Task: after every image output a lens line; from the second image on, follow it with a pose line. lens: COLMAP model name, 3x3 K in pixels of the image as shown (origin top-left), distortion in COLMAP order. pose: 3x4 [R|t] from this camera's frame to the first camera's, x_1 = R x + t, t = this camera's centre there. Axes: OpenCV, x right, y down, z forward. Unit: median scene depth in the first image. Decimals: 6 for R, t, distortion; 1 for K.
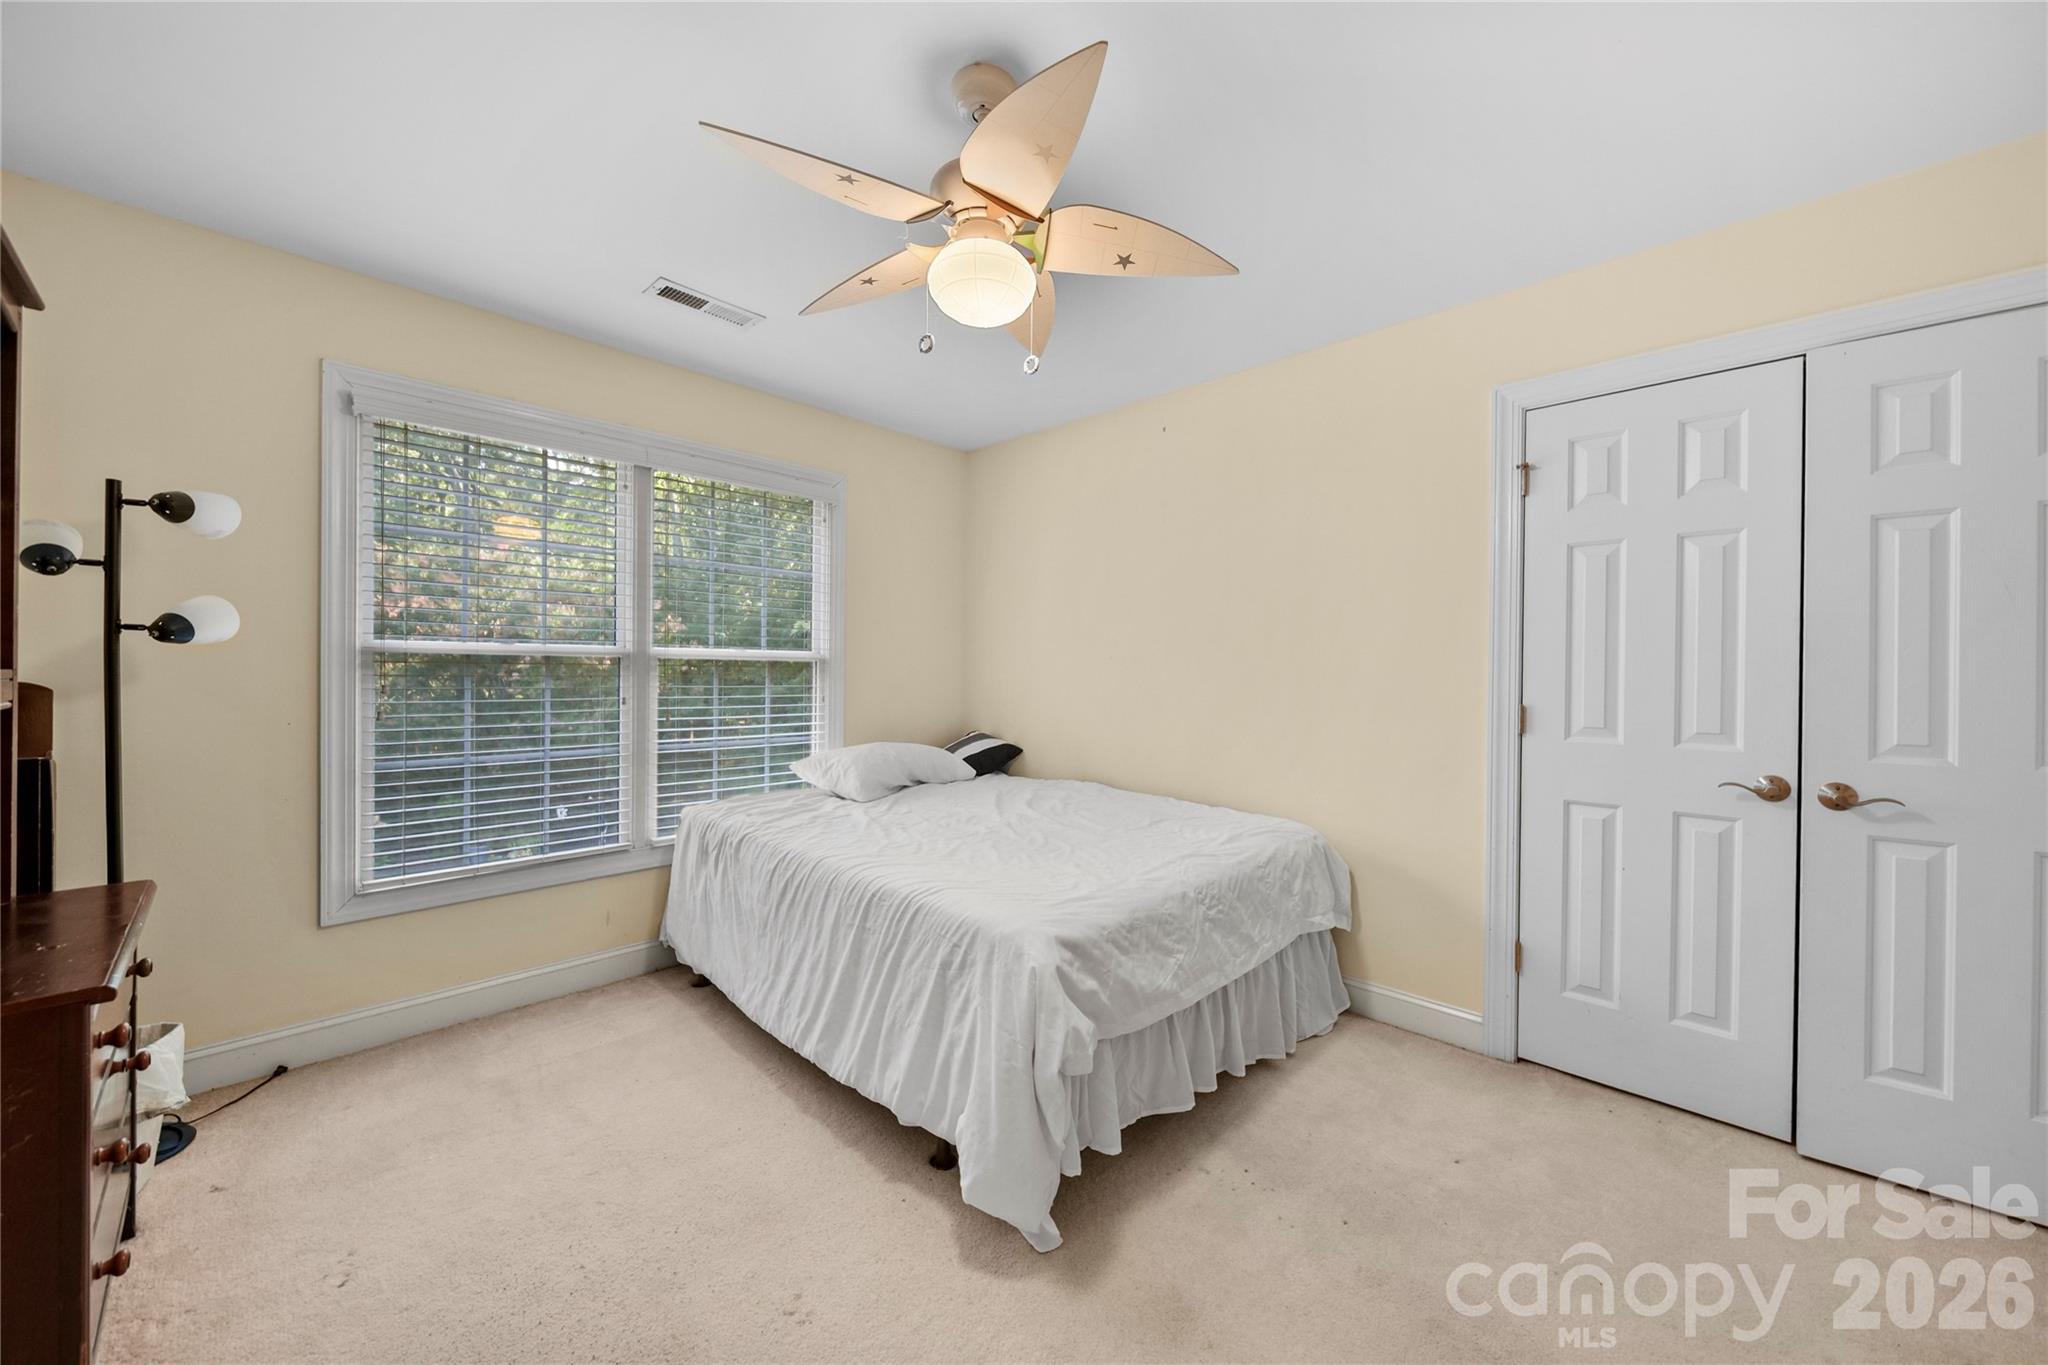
lens RADIAL K [[735.4, 0, 1034.9], [0, 735.4, 684.6], [0, 0, 1]] dist [-0.000406, -0.000272]
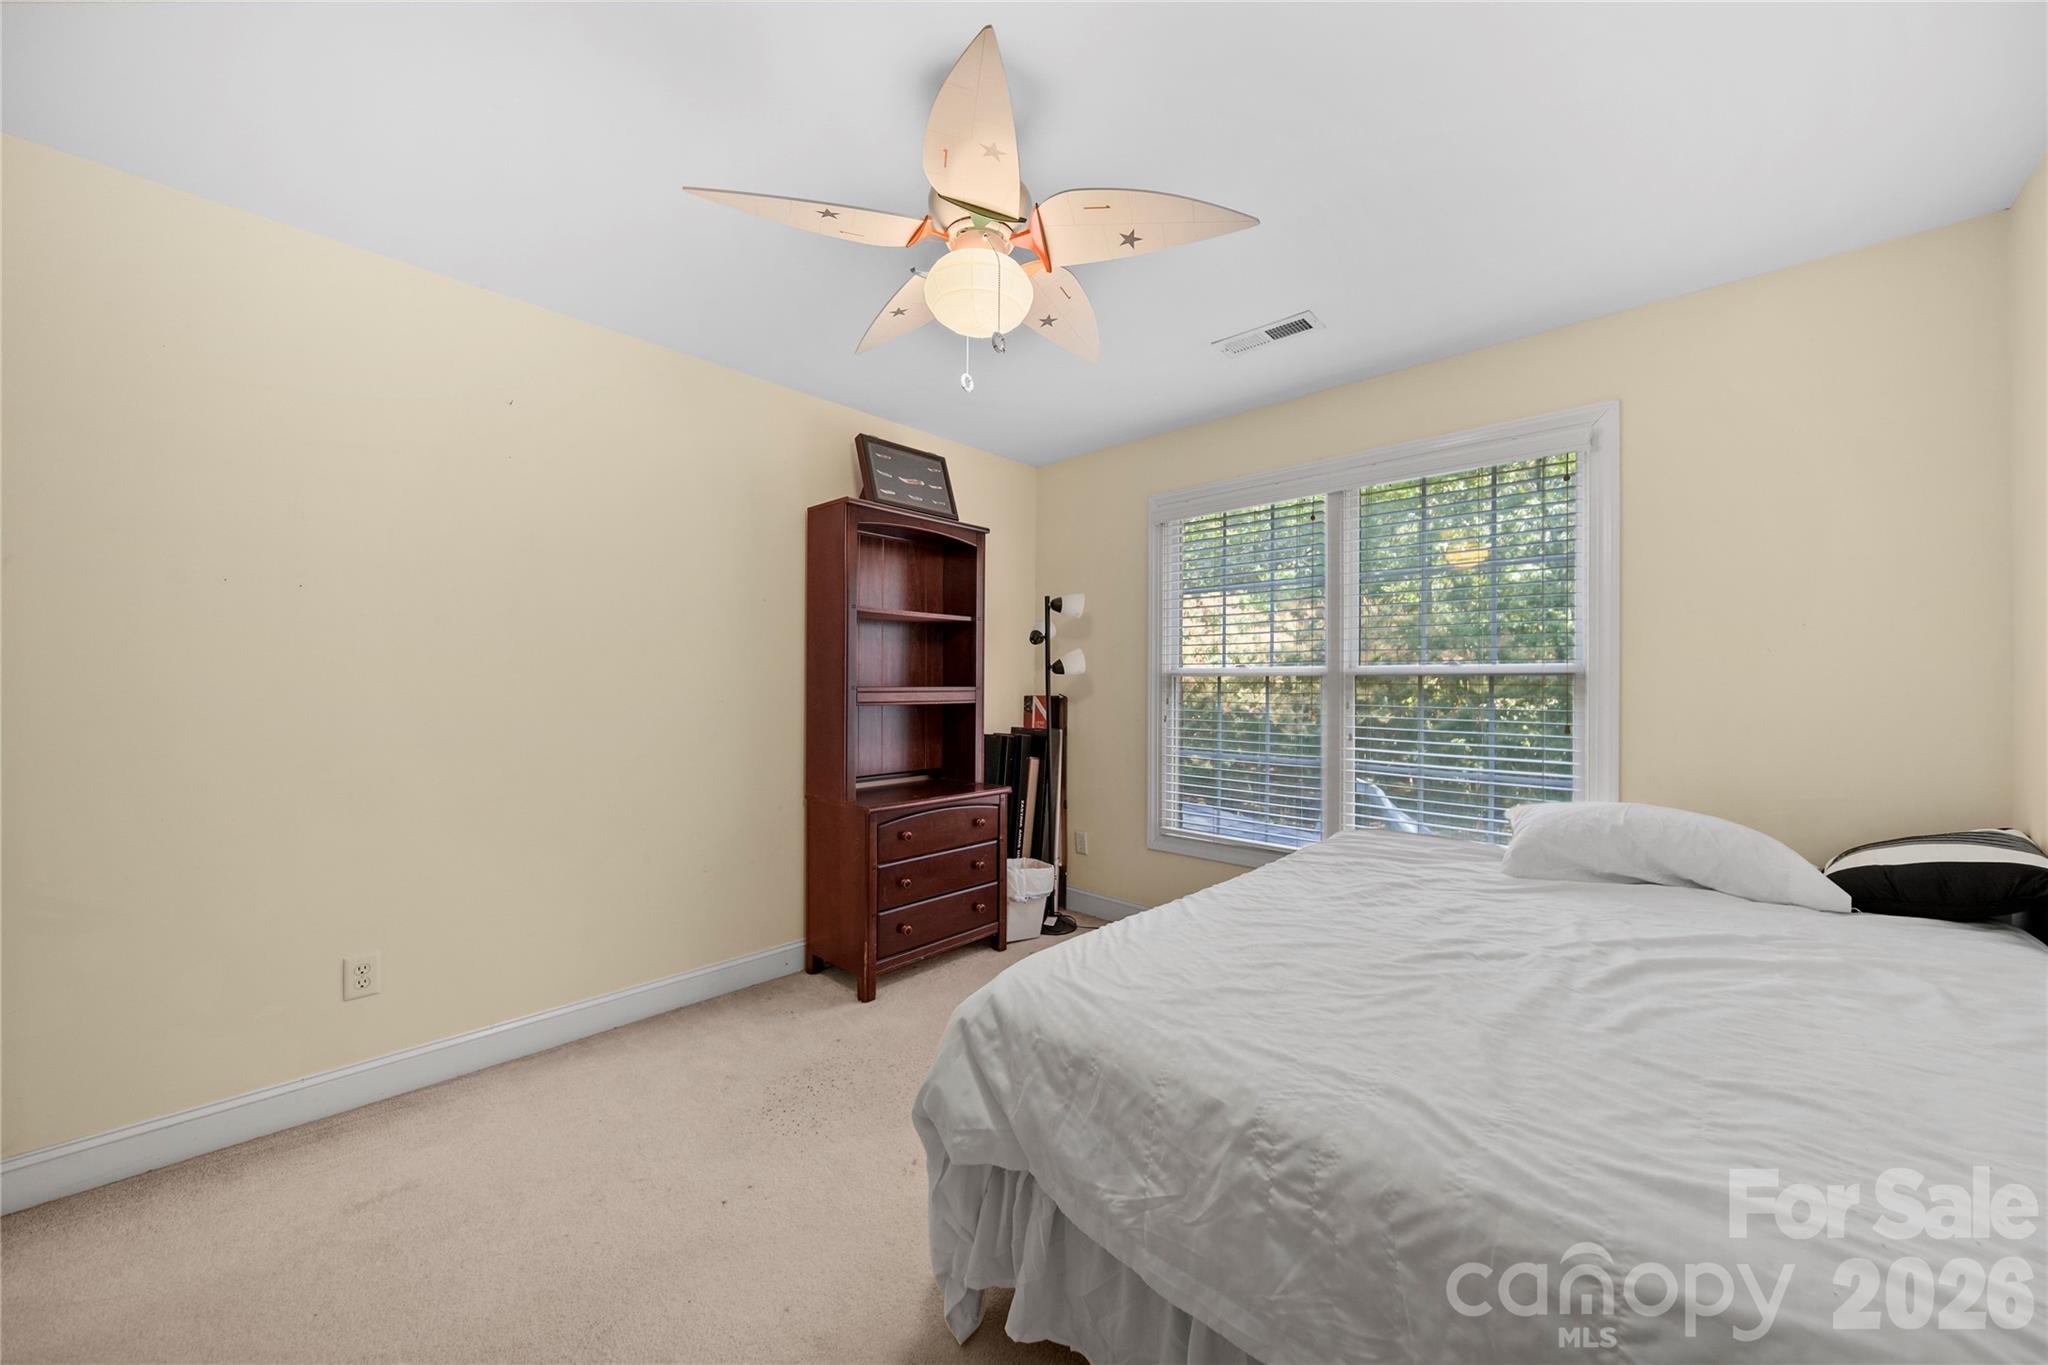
lens RADIAL K [[735.4, 0, 1034.9], [0, 735.4, 684.6], [0, 0, 1]] dist [-0.000406, -0.000272]
pose [[0.002299, -0.007481, -0.999969, 0.736284], [-0.022050, 0.999729, -0.007530, -0.011383], [0.999754, 0.022066, 0.002133, 0.862992]]
